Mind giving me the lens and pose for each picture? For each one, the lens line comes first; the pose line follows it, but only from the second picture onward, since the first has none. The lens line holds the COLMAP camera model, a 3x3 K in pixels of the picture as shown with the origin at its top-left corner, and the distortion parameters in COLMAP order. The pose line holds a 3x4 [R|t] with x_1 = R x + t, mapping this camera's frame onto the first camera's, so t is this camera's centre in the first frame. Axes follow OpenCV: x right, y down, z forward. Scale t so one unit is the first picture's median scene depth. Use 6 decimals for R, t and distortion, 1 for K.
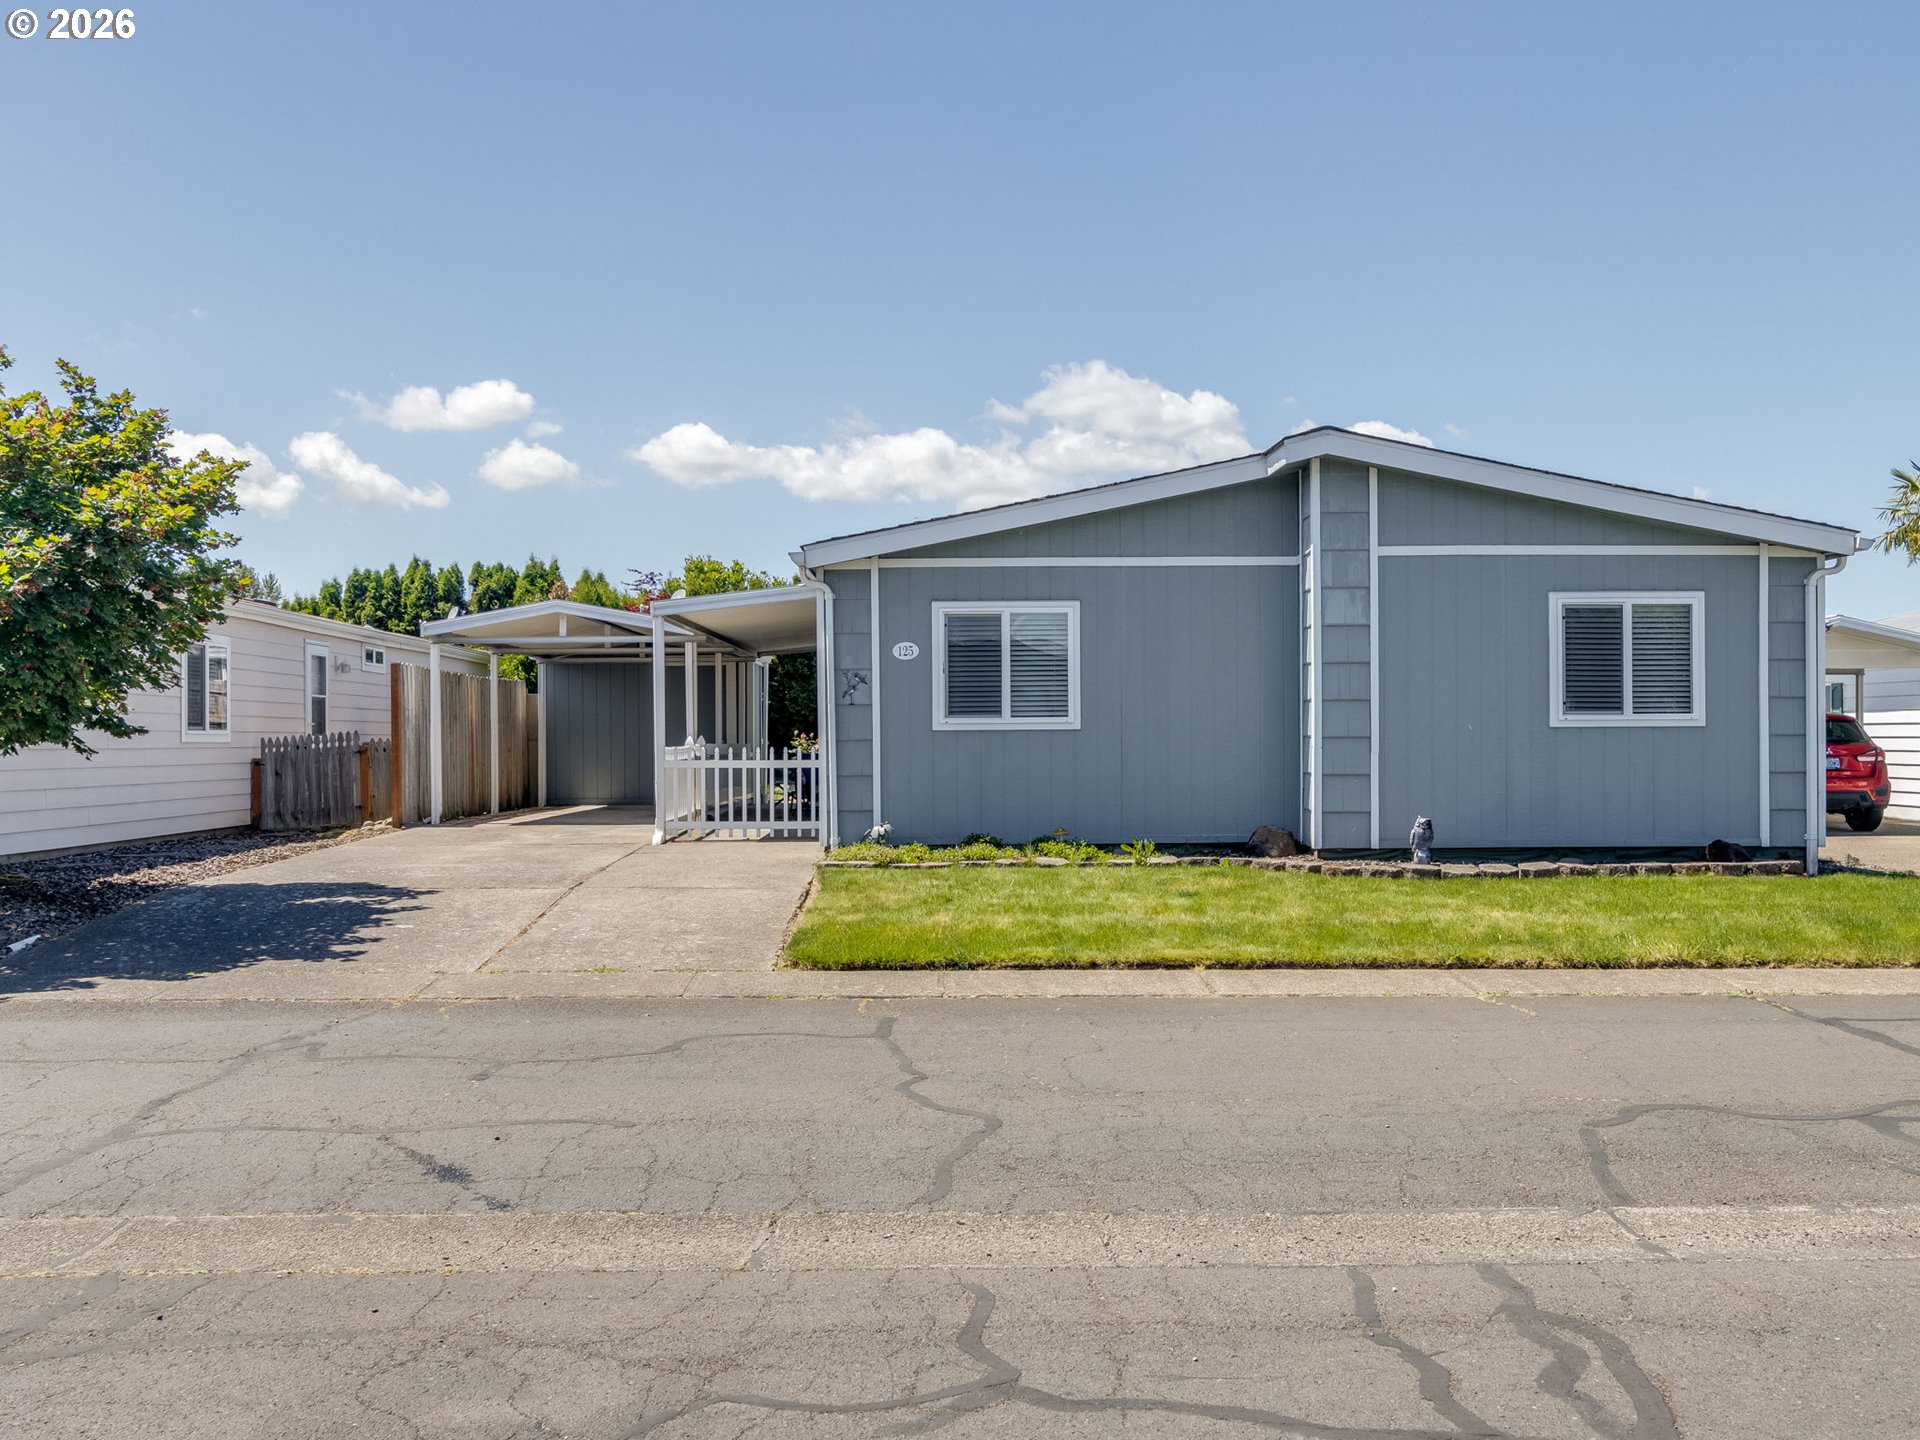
lens RADIAL K [[1797.0, 0, 960.0], [0, 1797.0, 720.0], [0, 0, 1]] dist [0.008722, 0.002249]
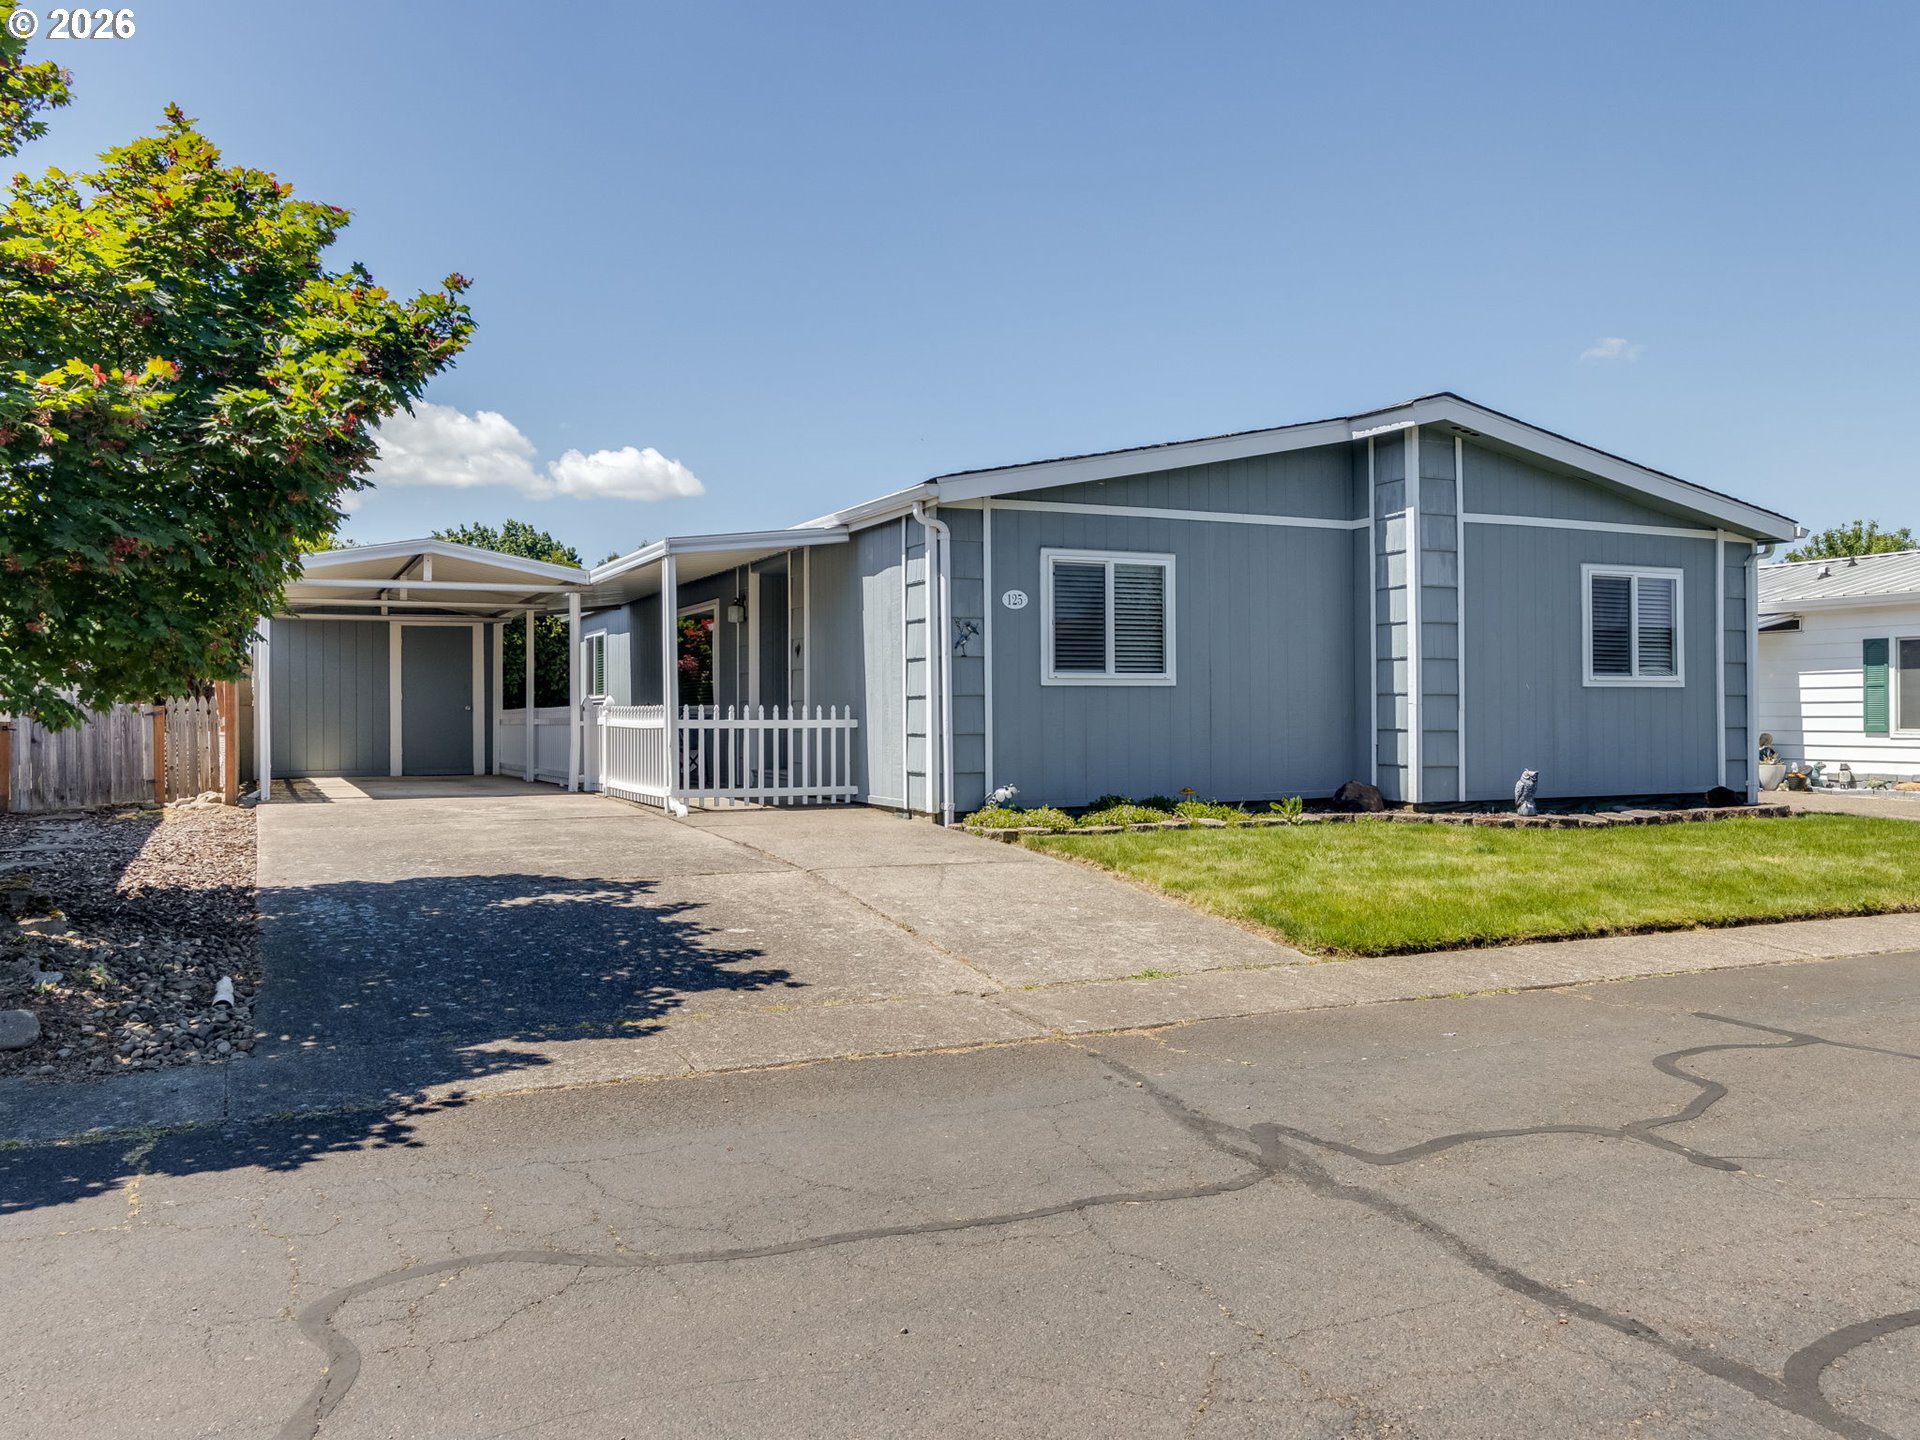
lens RADIAL K [[1500.9, 0, 962.5], [0, 1500.9, 686.8], [0, 0, 1]] dist [0.009825, 0.005304]
pose [[0.912576, 0.009058, 0.408808, -0.379117], [-0.004812, 0.999923, -0.011413, 0.015768], [-0.408880, 0.008448, 0.912549, 0.311050]]
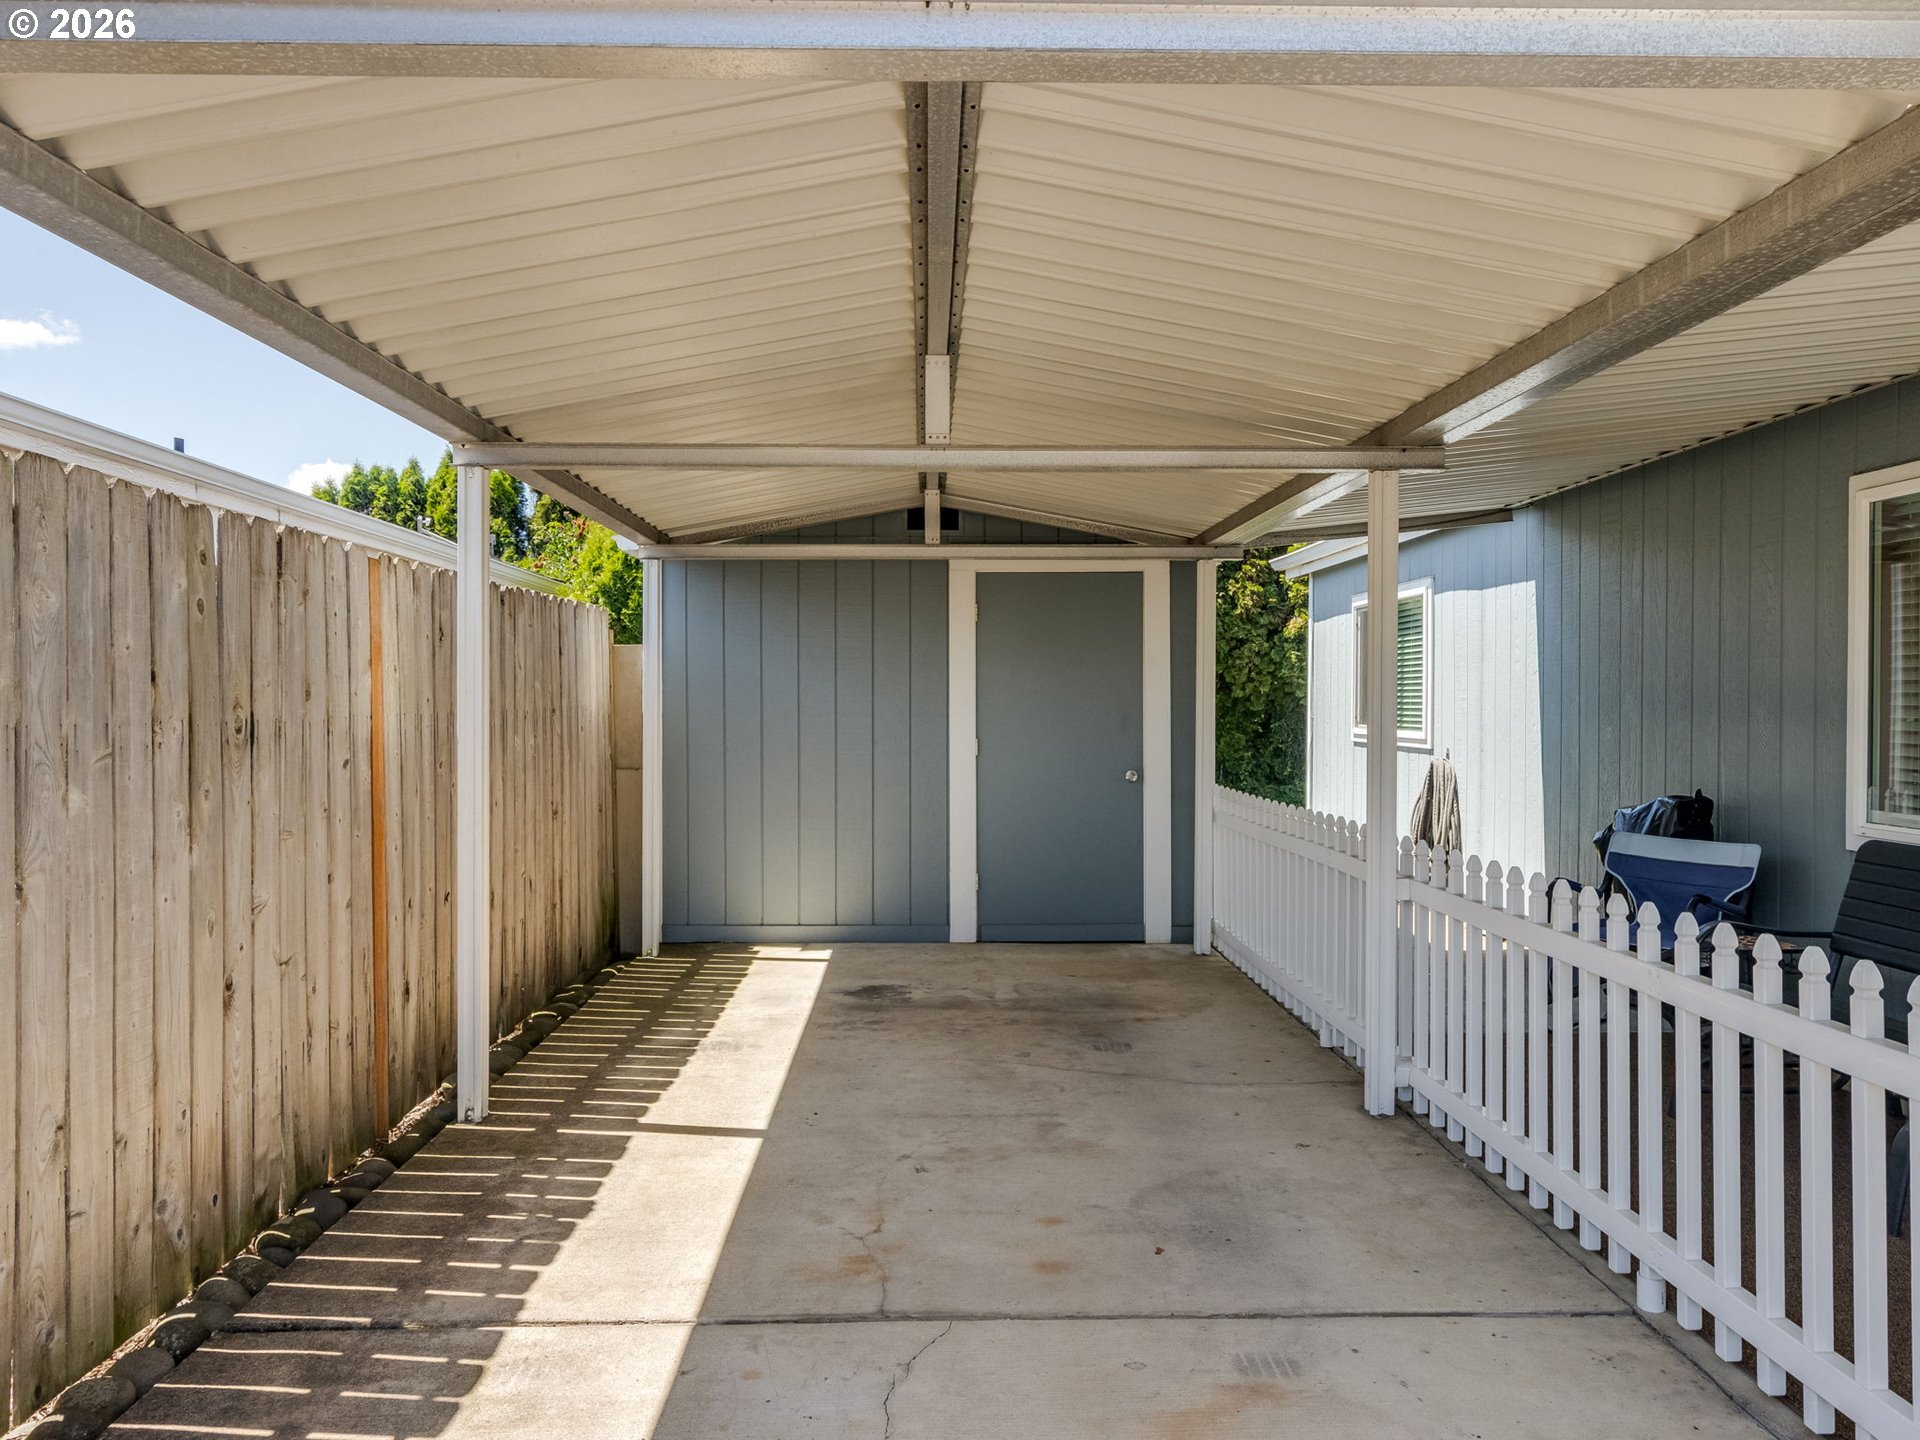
lens RADIAL K [[1383.6, 0, 960.0], [0, 1383.6, 720.0], [0, 0, 1]] dist [-0.001302, -0.001619]
pose [[0.999971, 0.005332, 0.005393, -0.296305], [-0.005468, 0.999659, 0.025547, -0.011512], [-0.005254, -0.025576, 0.999659, 1.240803]]
